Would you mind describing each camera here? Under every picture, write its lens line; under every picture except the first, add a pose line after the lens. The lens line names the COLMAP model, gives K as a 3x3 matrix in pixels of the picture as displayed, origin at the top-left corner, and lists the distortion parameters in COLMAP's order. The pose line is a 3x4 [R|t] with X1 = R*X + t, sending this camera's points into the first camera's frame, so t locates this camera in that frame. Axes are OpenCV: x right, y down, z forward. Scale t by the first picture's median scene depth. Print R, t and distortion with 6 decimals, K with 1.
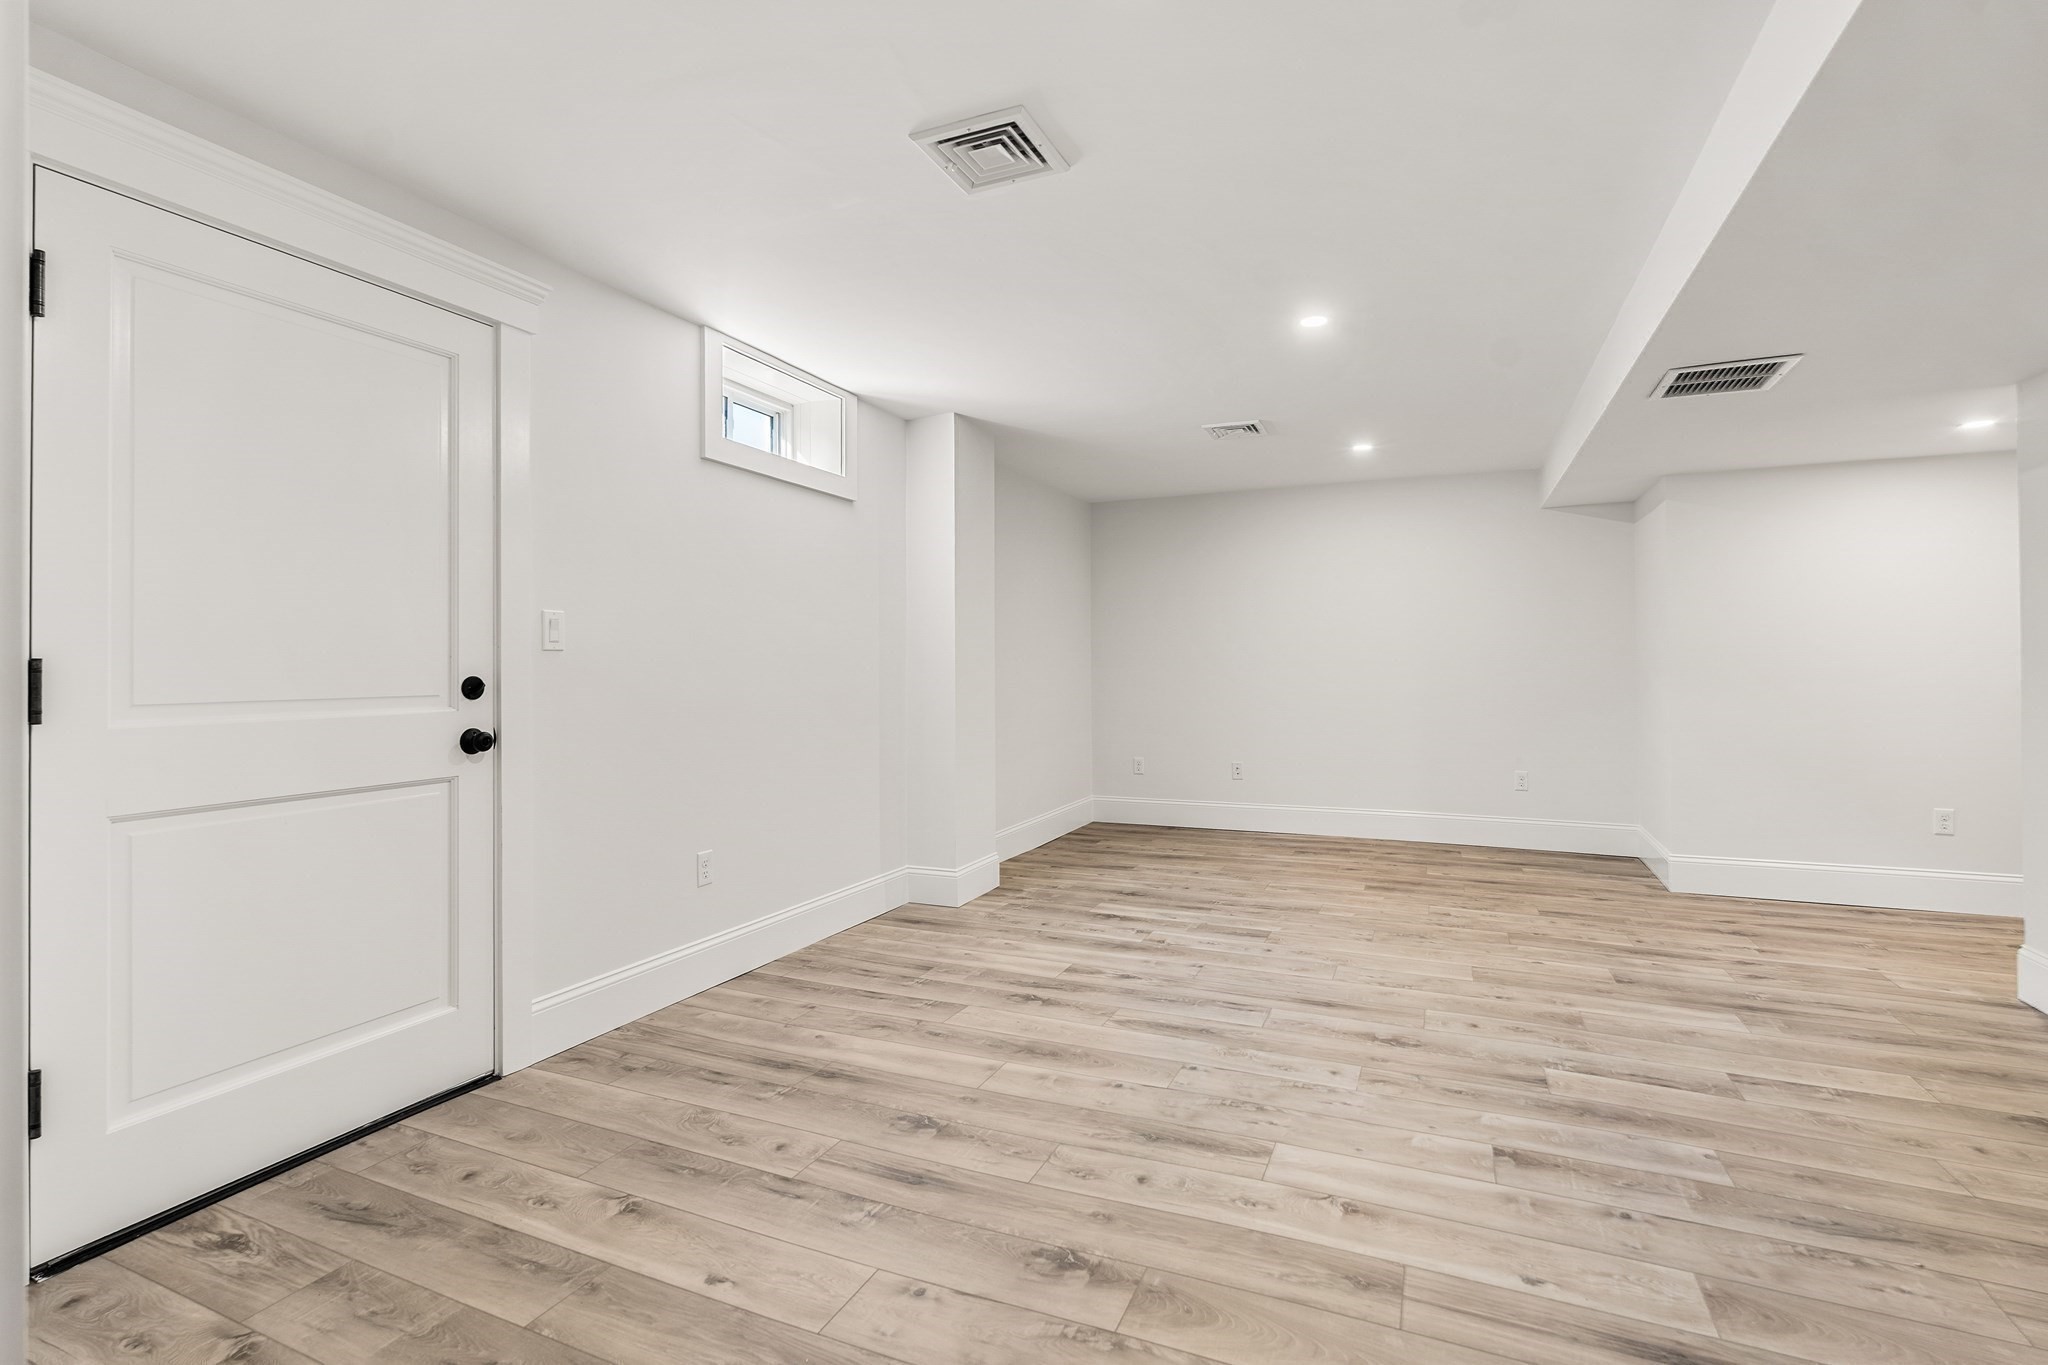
lens RADIAL K [[924.1, 0, 1025.6], [0, 924.1, 688.1], [0, 0, 1]] dist [-0.001832, -0.000398]
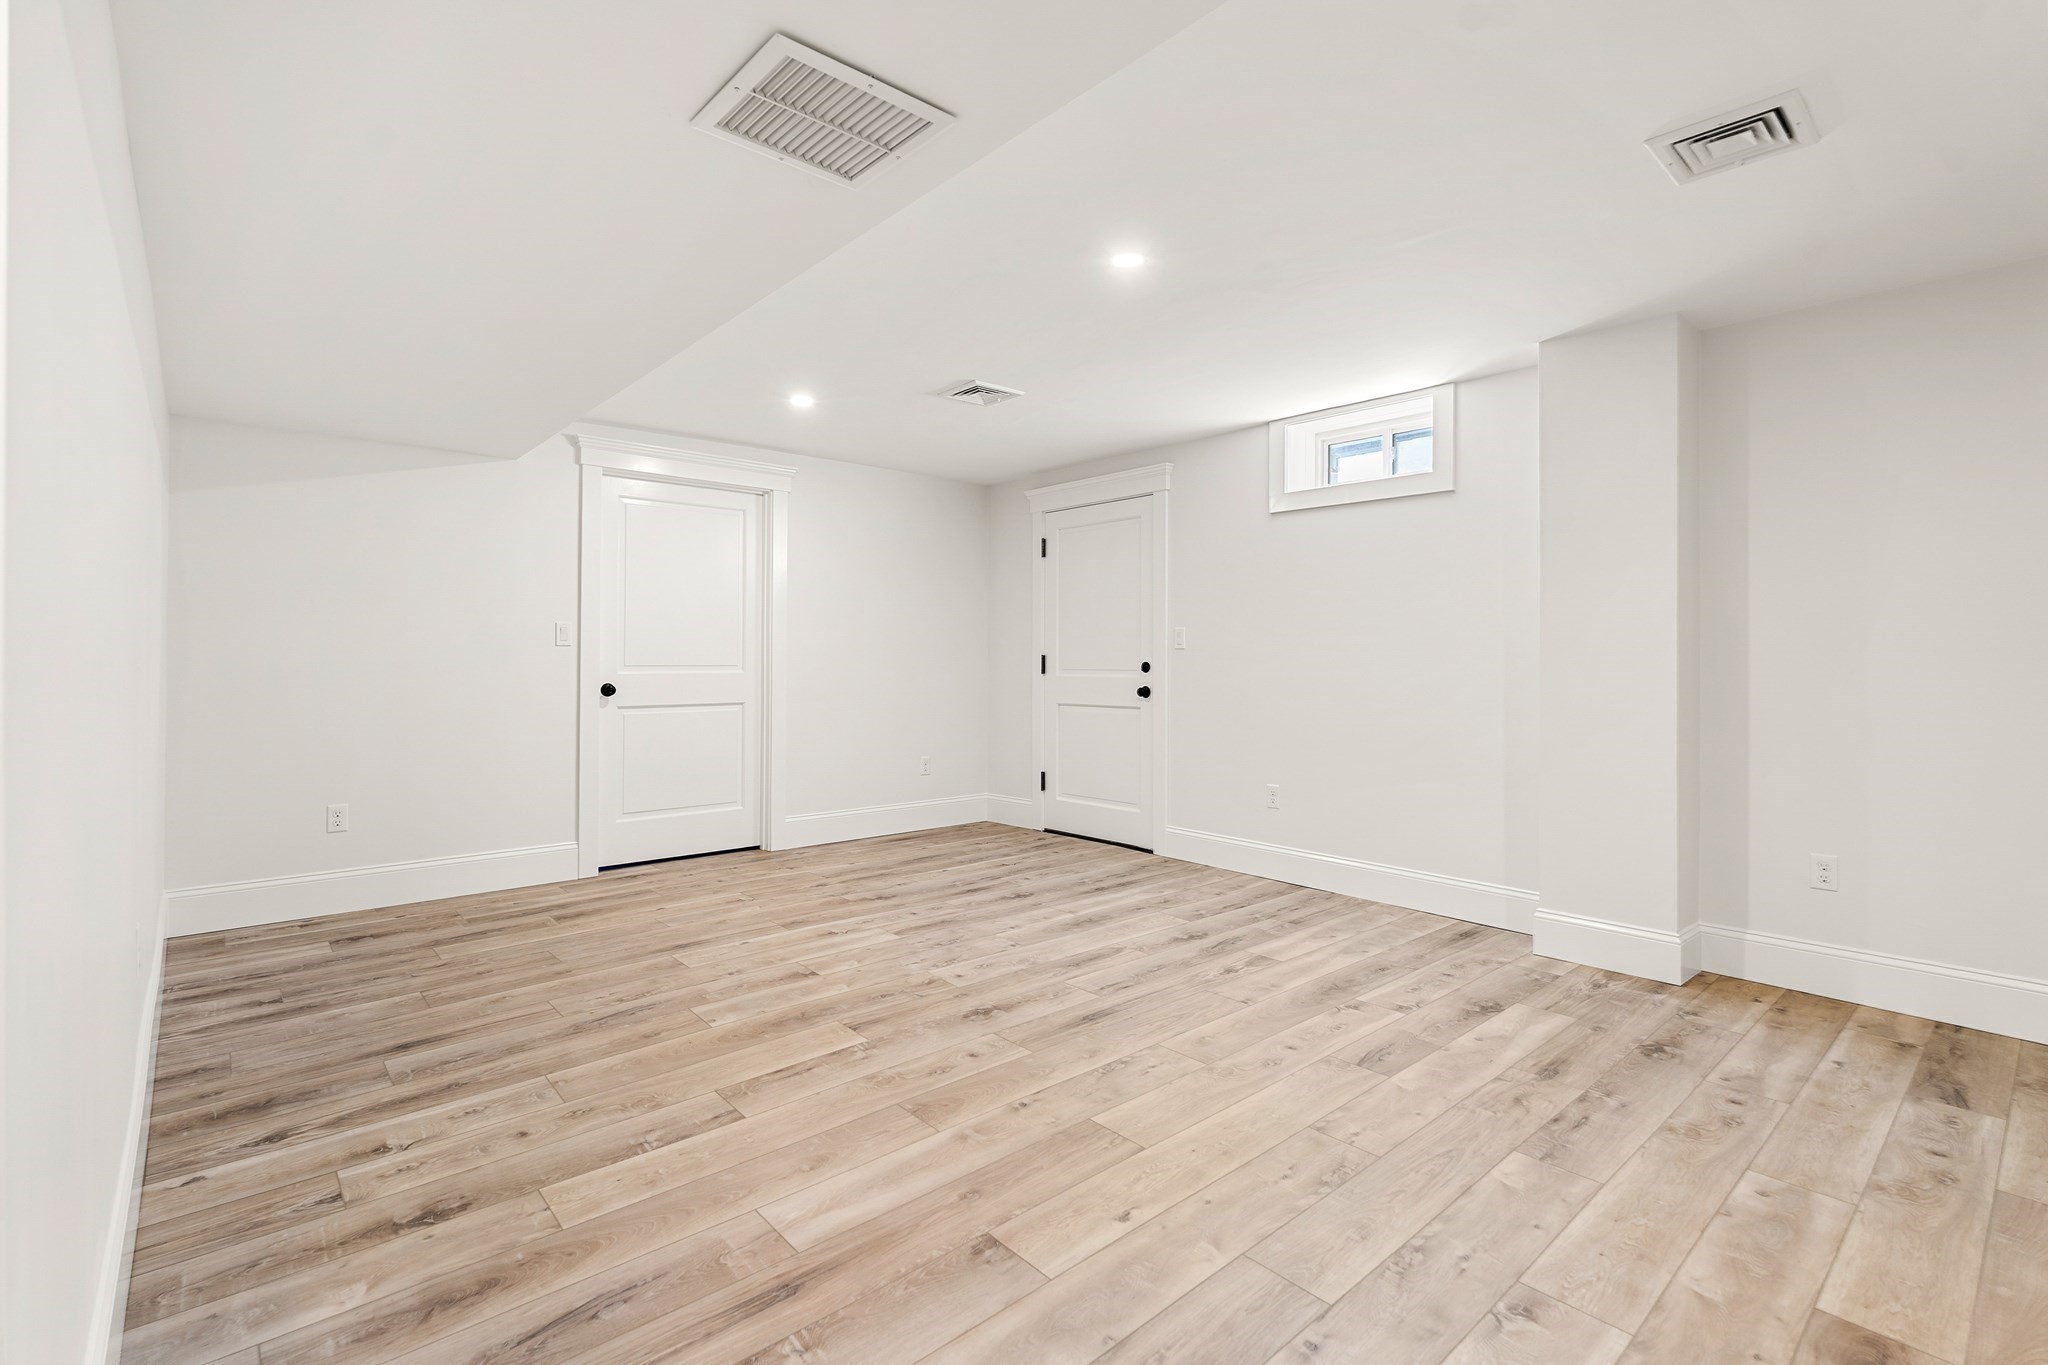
lens RADIAL K [[924.1, 0, 1025.6], [0, 924.1, 688.1], [0, 0, 1]] dist [-0.001832, -0.000398]
pose [[-0.409726, 0.025755, -0.911845, 1.391624], [-0.020011, 0.999107, 0.037211, -0.023264], [0.911989, 0.033493, -0.408845, 1.536346]]
